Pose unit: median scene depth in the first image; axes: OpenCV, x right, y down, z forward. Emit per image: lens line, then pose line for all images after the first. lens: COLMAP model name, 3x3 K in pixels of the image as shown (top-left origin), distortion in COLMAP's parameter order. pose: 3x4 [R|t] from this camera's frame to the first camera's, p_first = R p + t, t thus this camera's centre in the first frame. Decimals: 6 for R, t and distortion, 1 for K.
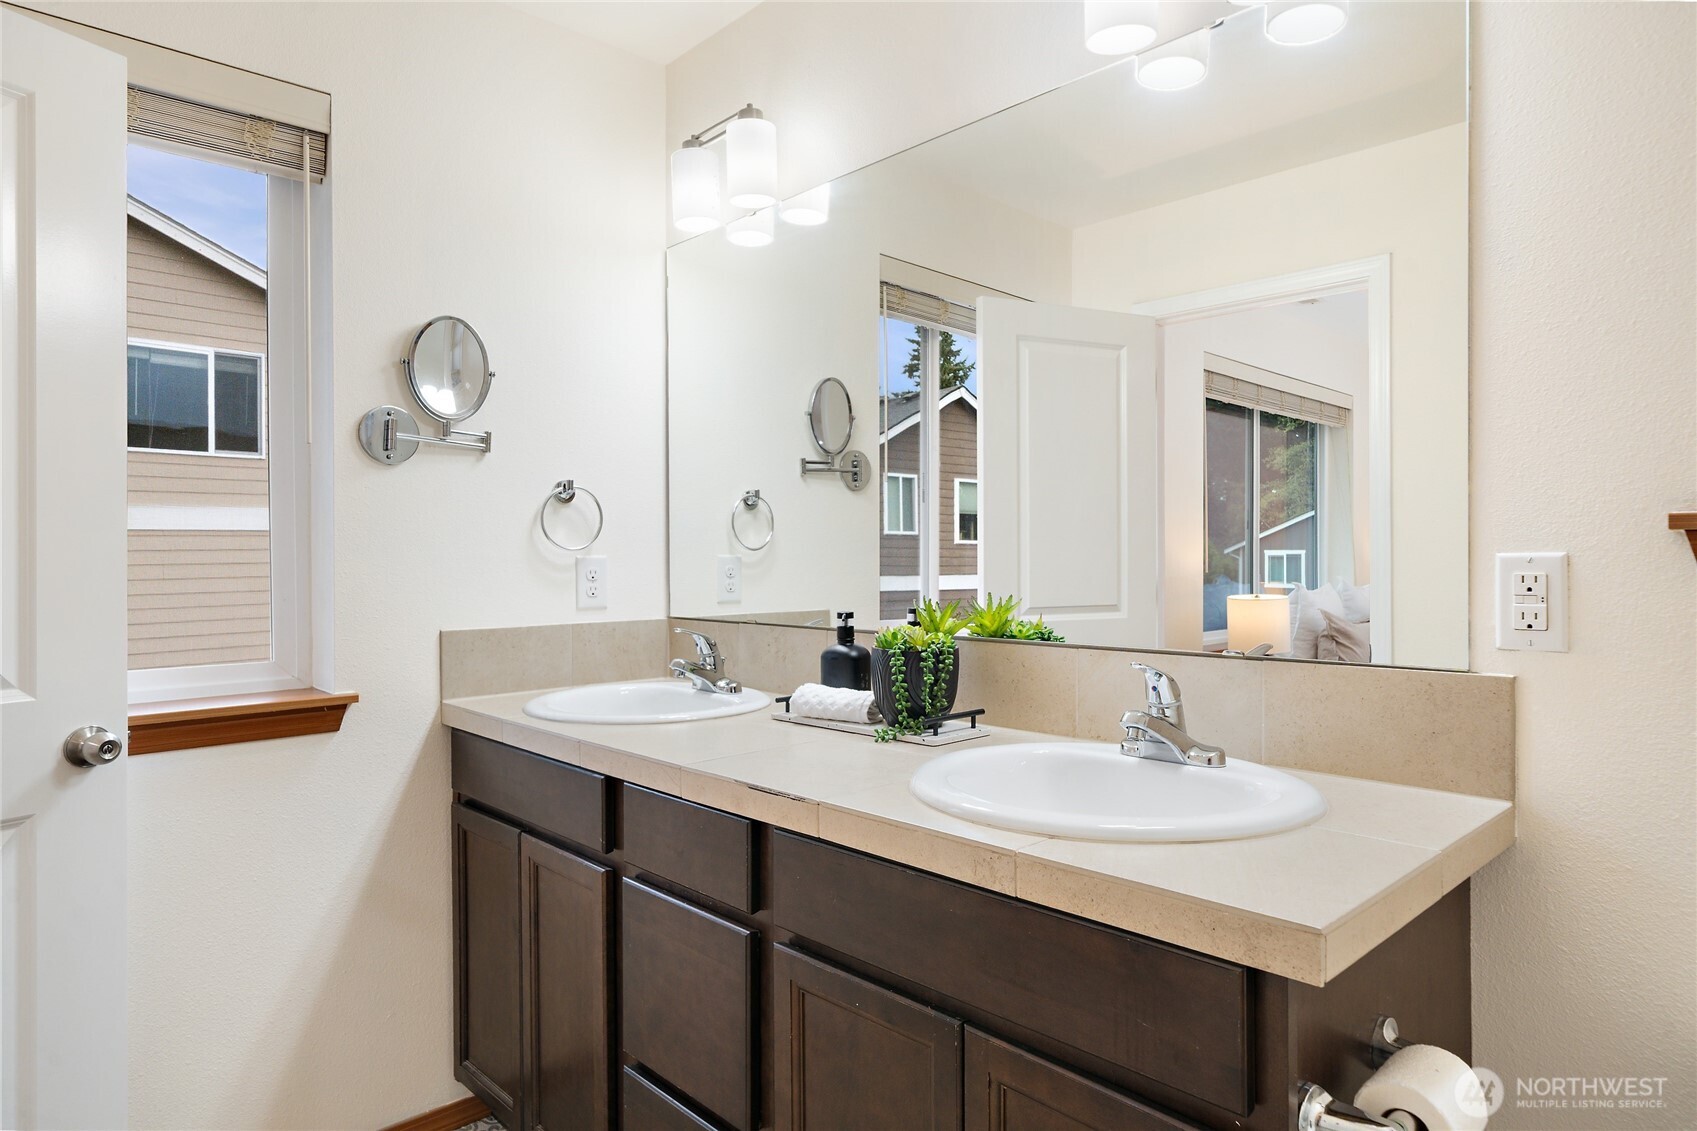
lens RADIAL K [[1006.3, 0, 846.6], [0, 1006.3, 558.3], [0, 0, 1]] dist [0.004260, 0.000385]
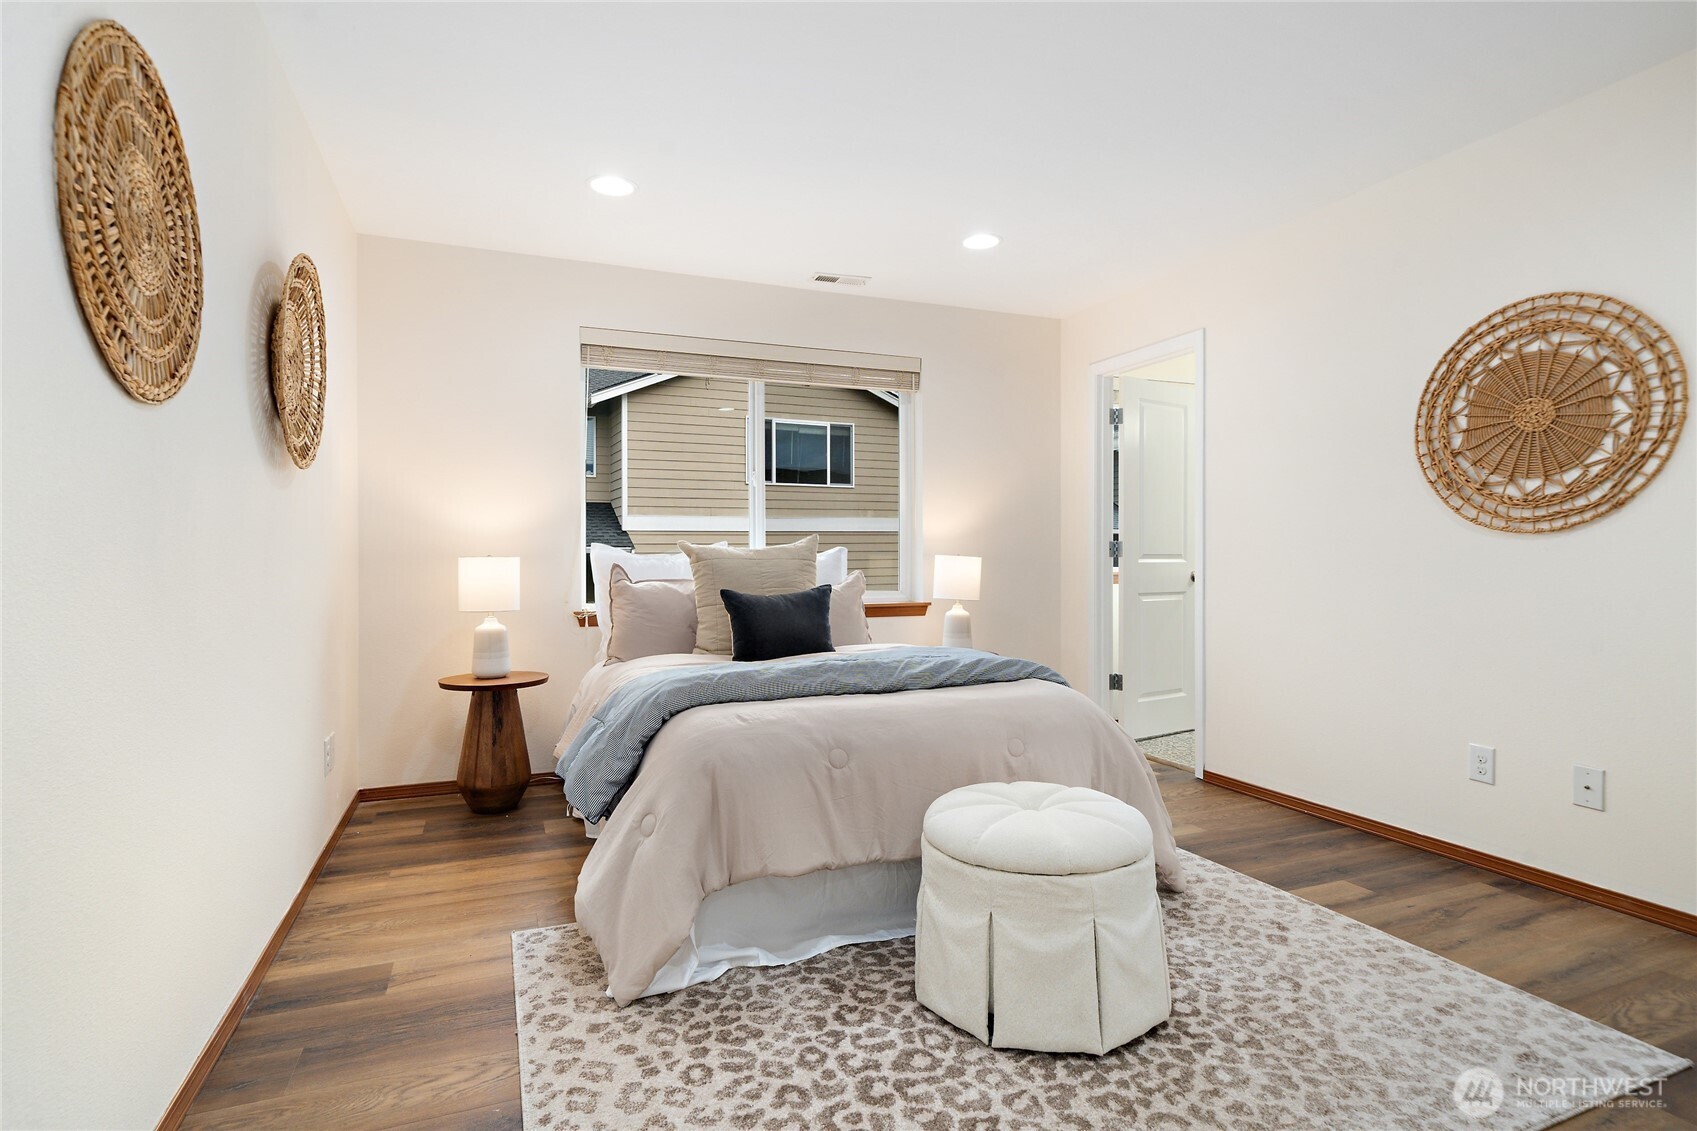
lens RADIAL K [[844.3, 0, 846.2], [0, 844.3, 560.4], [0, 0, 1]] dist [0.000593, 0.000033]
pose [[0.934030, 0.004595, -0.357165, -0.171731], [-0.004214, 0.999989, 0.001845, 0.026358], [0.357169, -0.000218, 0.934040, -0.465489]]
